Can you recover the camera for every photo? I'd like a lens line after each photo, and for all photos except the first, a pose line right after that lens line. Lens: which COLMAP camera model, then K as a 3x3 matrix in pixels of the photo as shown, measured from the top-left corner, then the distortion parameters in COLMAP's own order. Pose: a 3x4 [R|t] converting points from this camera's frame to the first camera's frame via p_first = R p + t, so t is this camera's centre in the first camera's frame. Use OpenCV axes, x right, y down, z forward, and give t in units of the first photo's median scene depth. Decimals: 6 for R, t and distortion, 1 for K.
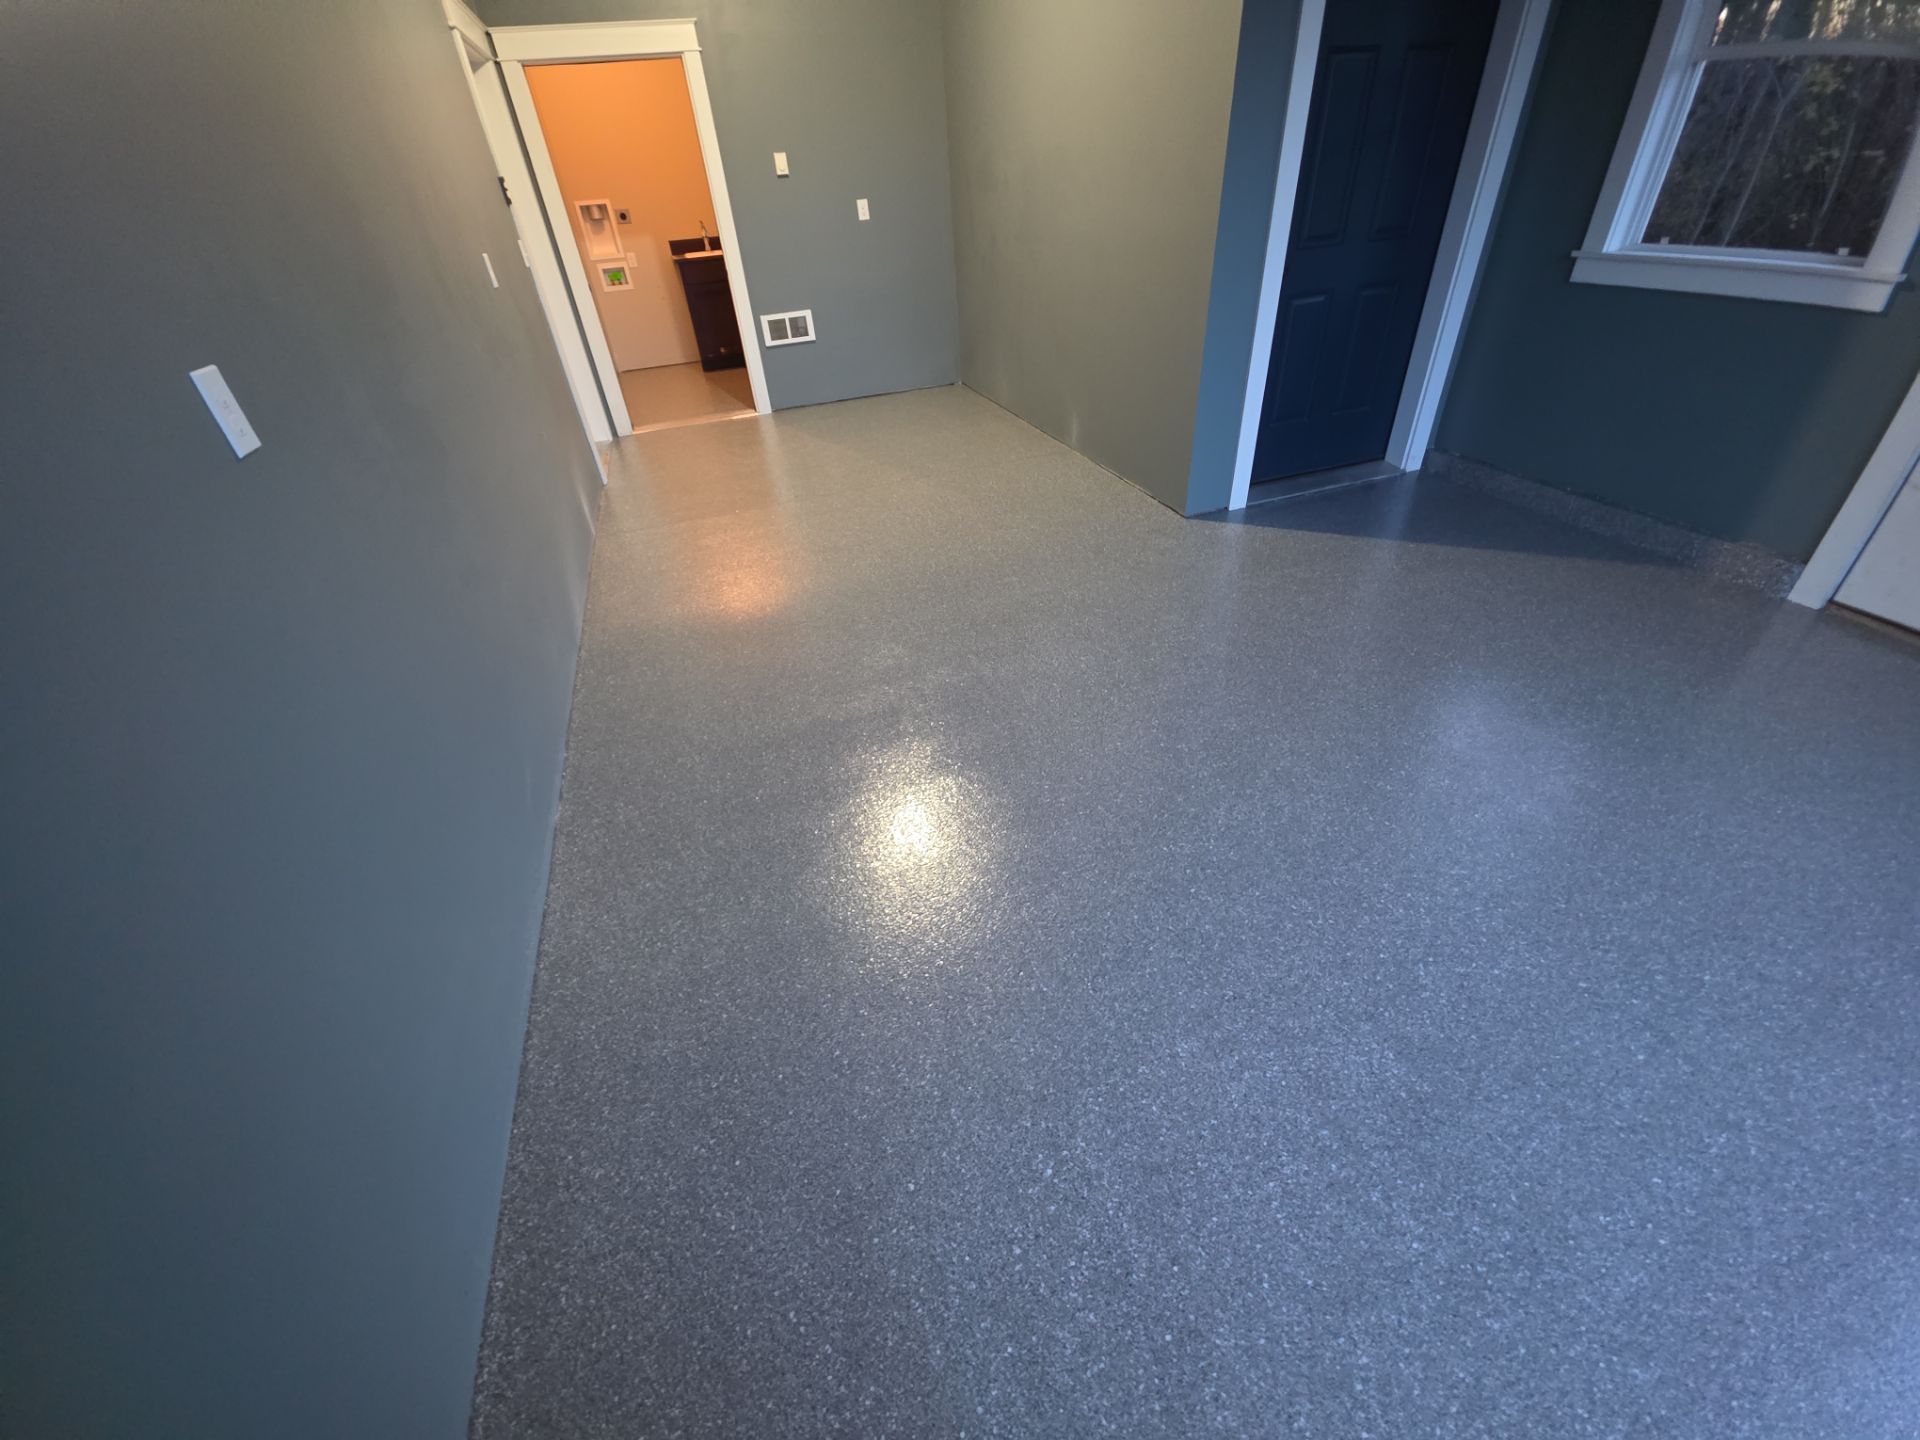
lens RADIAL K [[753.5, 0, 952.8], [0, 753.5, 721.1], [0, 0, 1]] dist [0.016489, -0.009526]
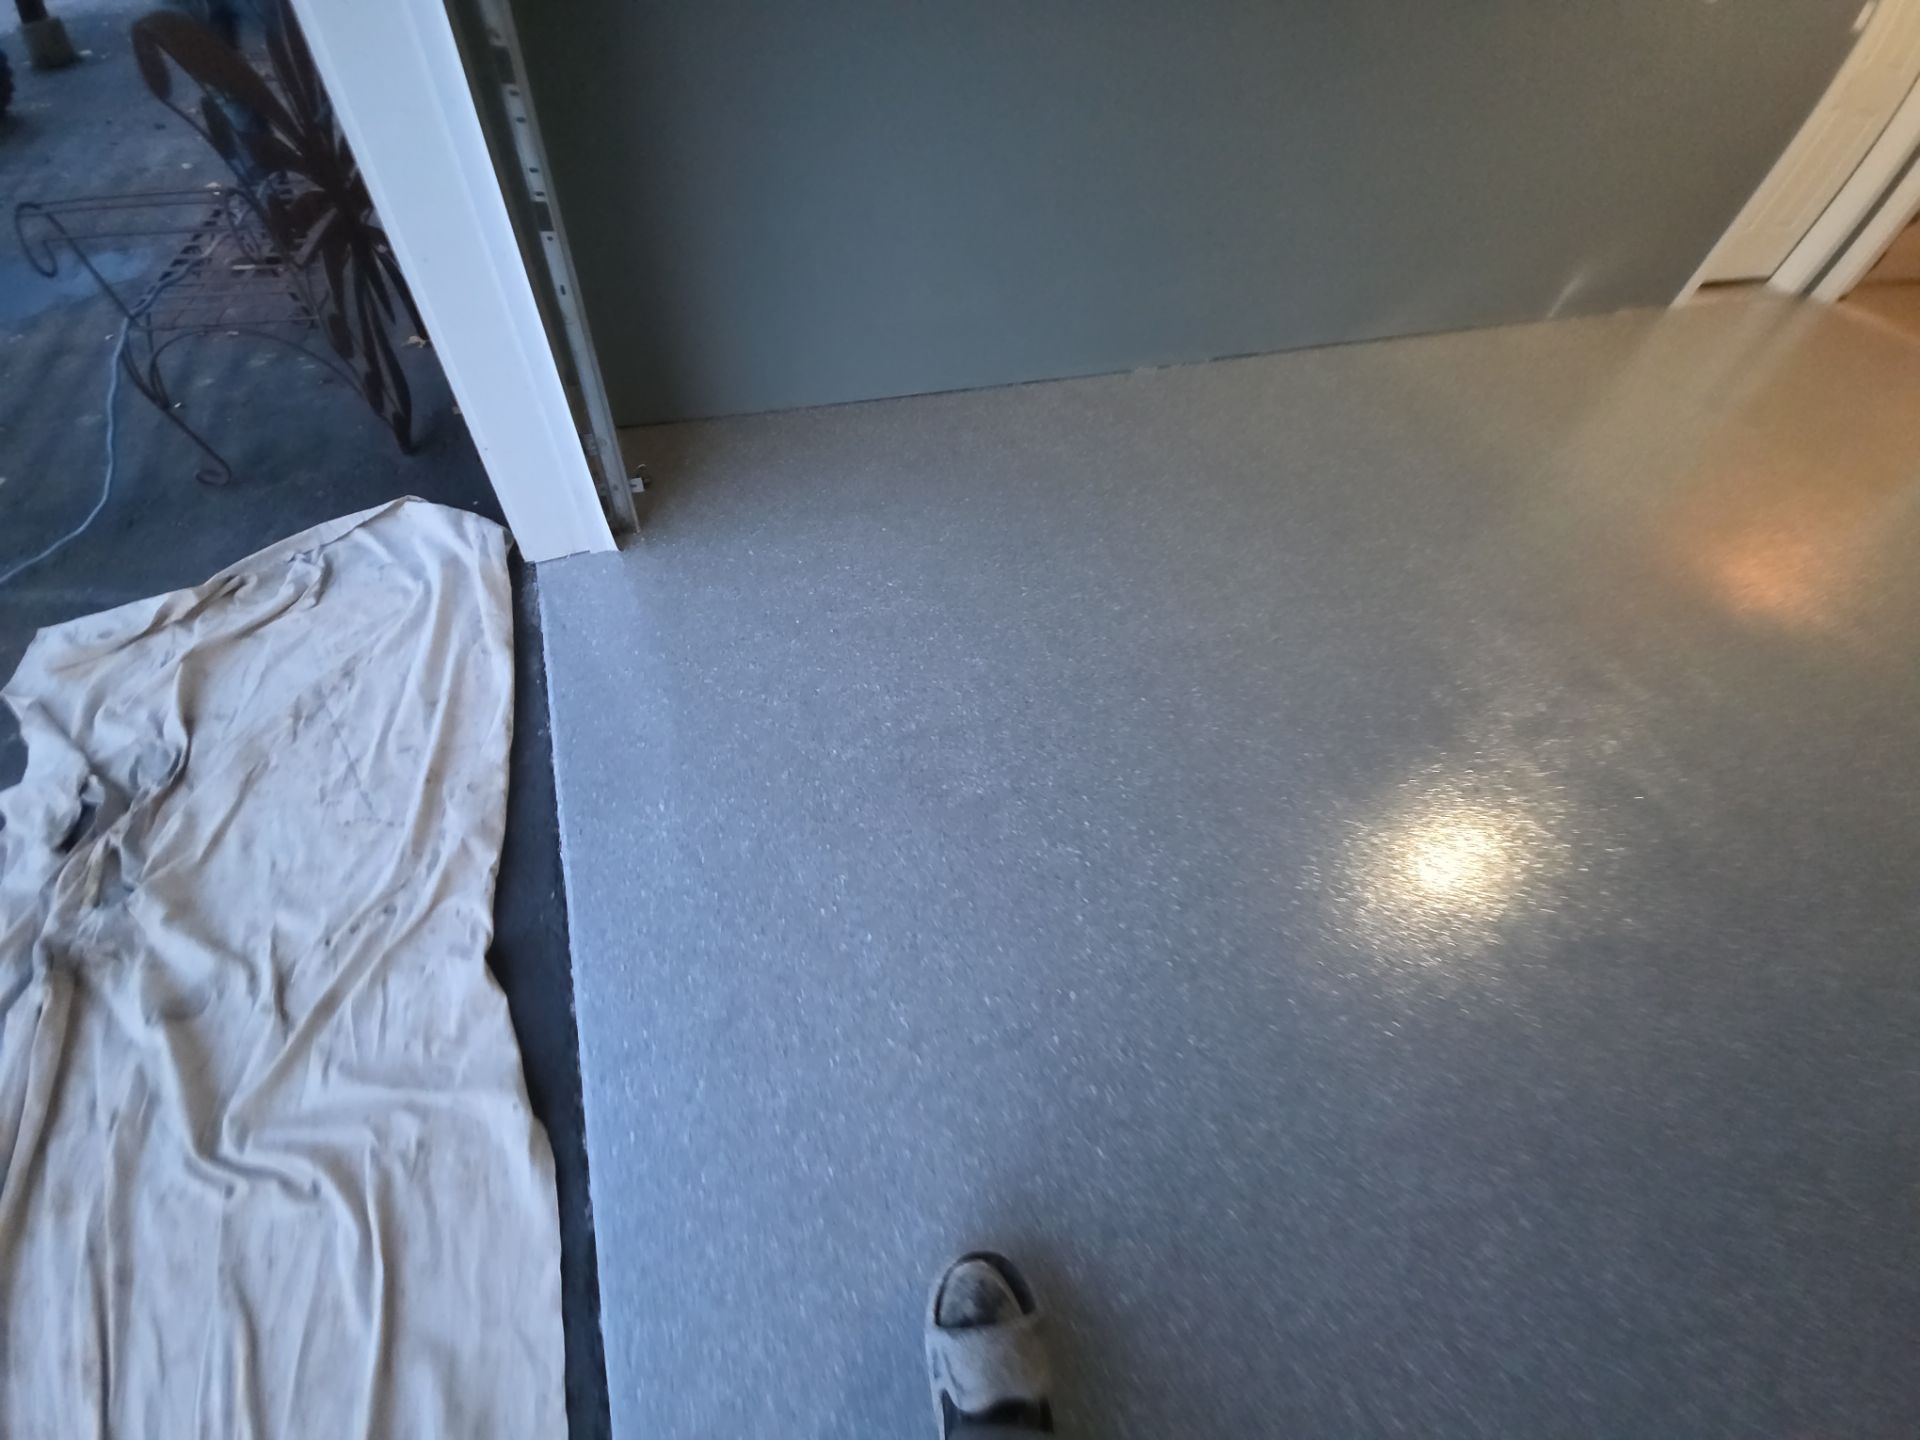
lens RADIAL K [[753.5, 0, 952.8], [0, 753.5, 721.1], [0, 0, 1]] dist [0.016489, -0.009526]
pose [[0.049952, 0.813560, -0.579331, 0.587060], [-0.657860, 0.463247, 0.593819, -0.126151], [0.751481, 0.351457, 0.558349, 0.159782]]
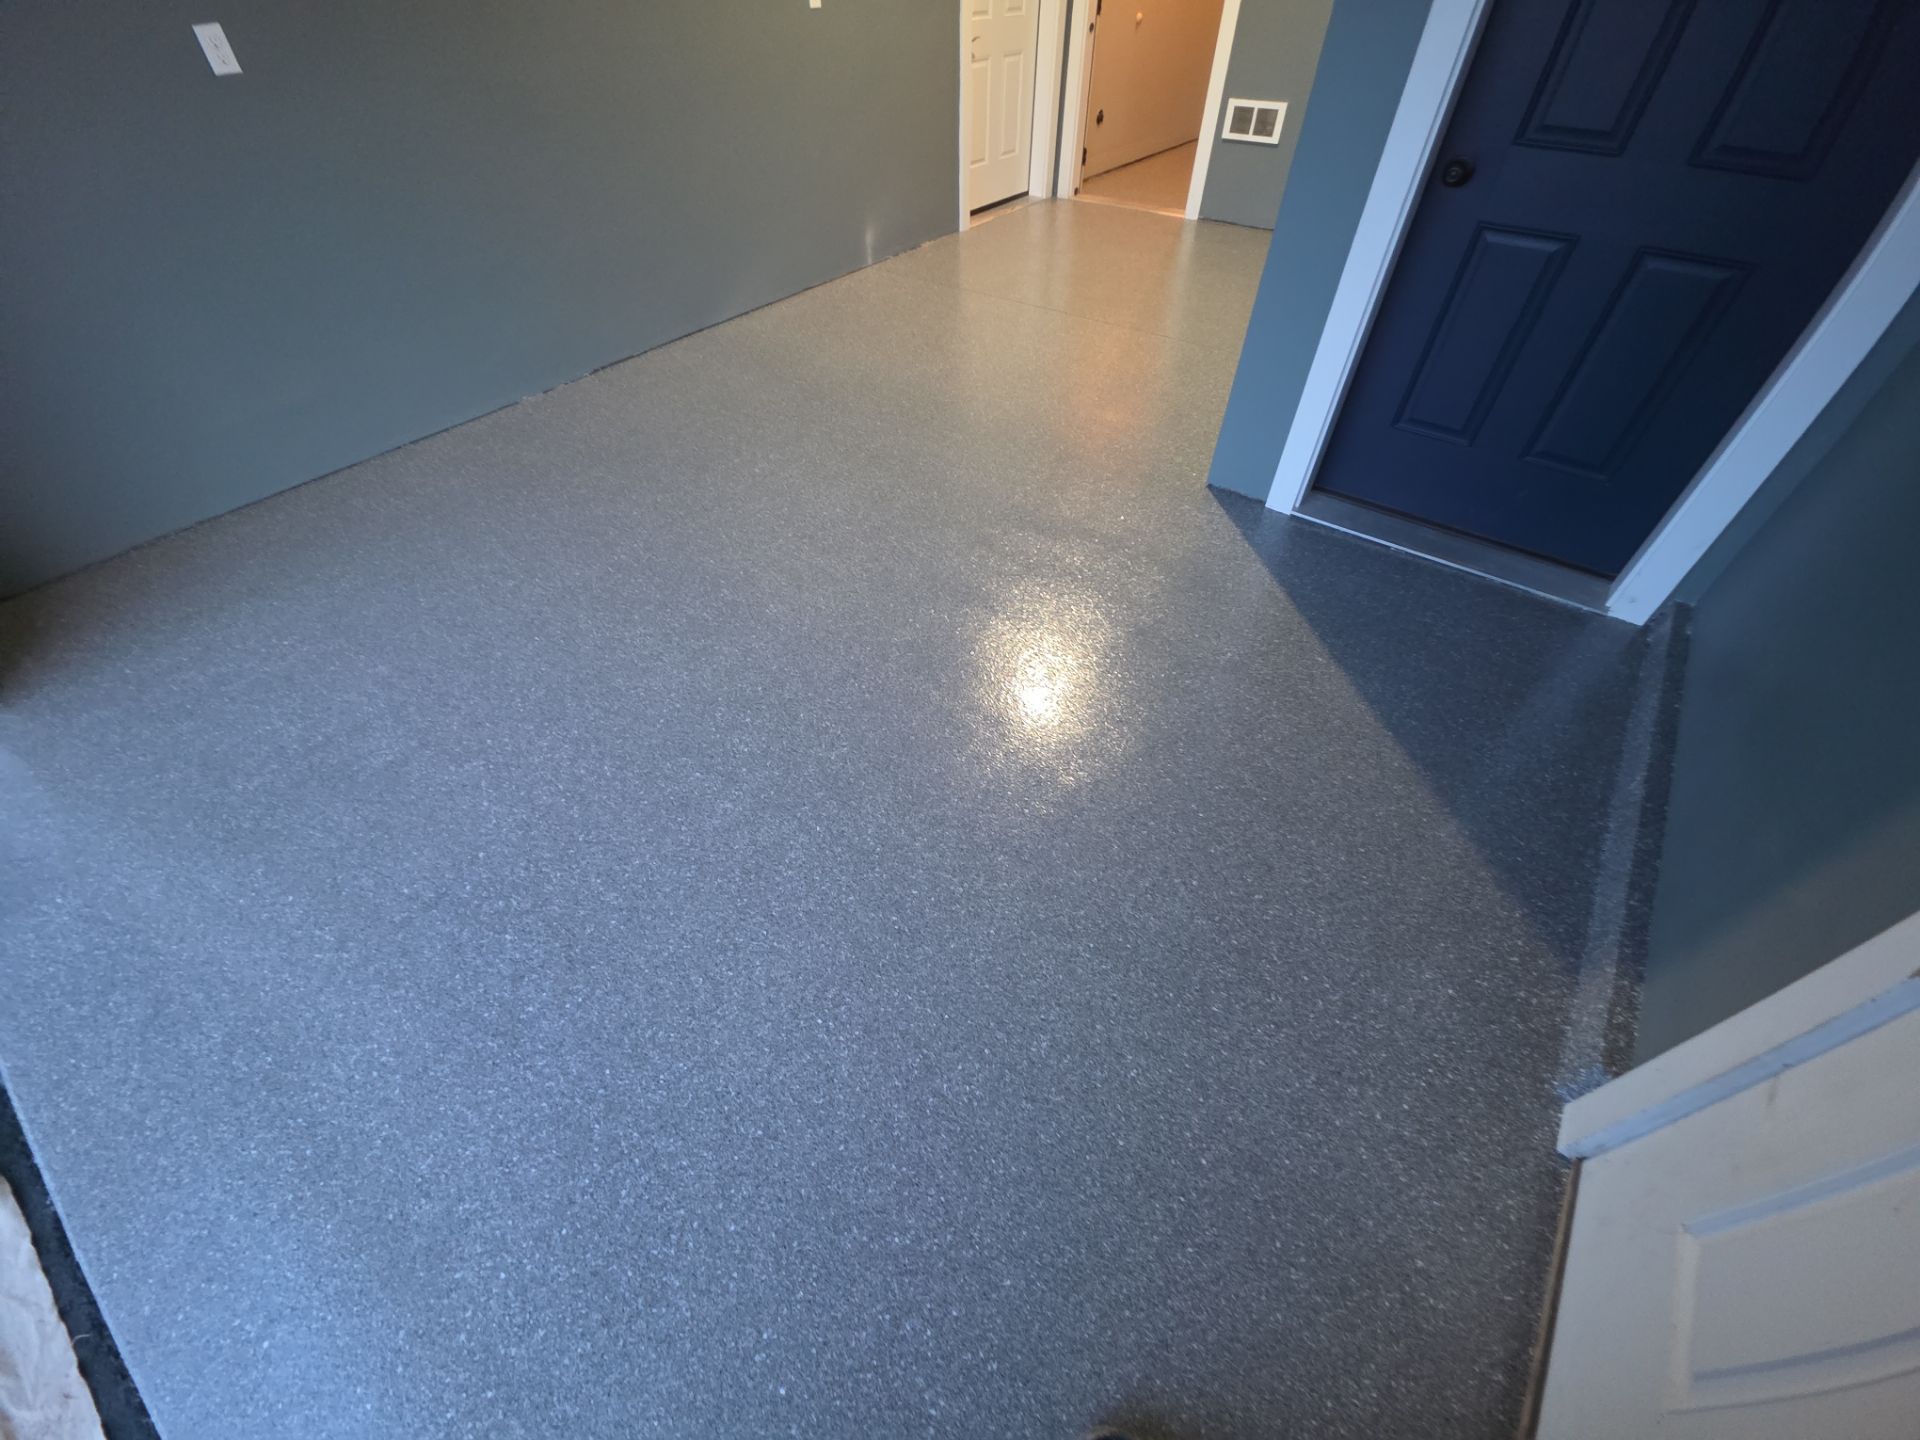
lens RADIAL K [[753.5, 0, 952.8], [0, 753.5, 721.1], [0, 0, 1]] dist [0.016489, -0.009526]
pose [[0.560945, 0.643641, -0.520641, 0.913262], [-0.512991, 0.763857, 0.391615, -0.322909], [0.649755, 0.047410, 0.758664, 0.327114]]
